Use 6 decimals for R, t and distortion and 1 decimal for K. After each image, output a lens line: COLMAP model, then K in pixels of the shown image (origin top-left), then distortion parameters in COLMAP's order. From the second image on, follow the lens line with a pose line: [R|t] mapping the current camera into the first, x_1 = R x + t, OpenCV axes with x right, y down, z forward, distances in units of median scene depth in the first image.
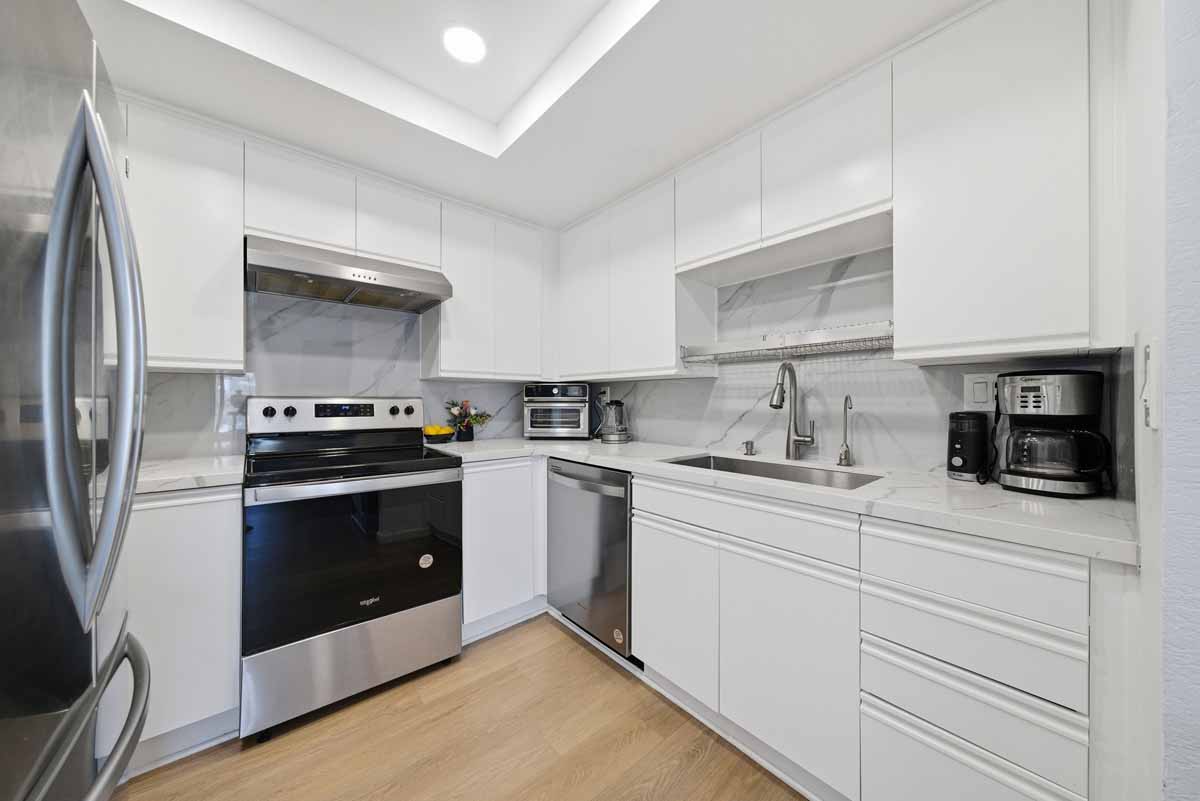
lens RADIAL K [[410.0, 0, 593.5], [0, 410.0, 399.8], [0, 0, 1]] dist [0.015764, 0.000233]
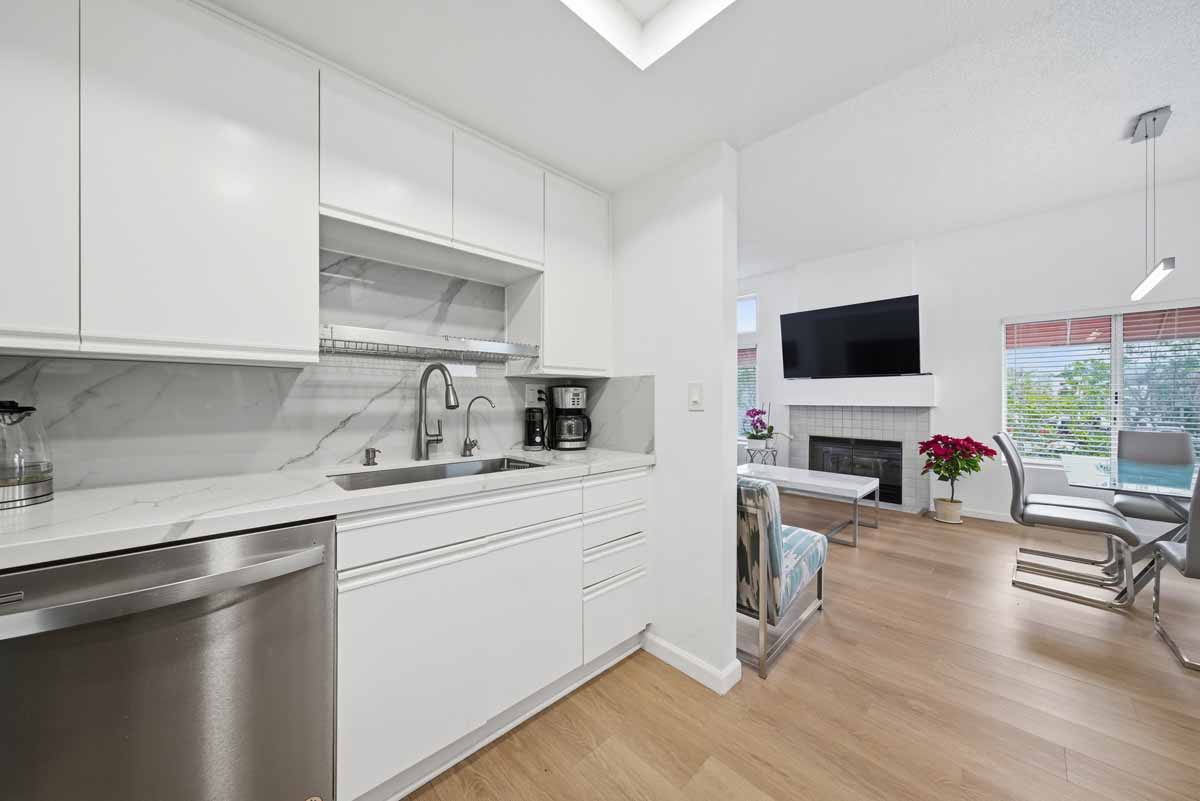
lens RADIAL K [[410.0, 0, 595.7], [0, 410.0, 401.1], [0, 0, 1]] dist [0.015764, 0.000233]
pose [[-0.036422, -0.003682, 0.999330, -0.593465], [-0.002993, 0.999989, 0.003575, -0.002640], [-0.999332, -0.002861, -0.036433, 0.684314]]
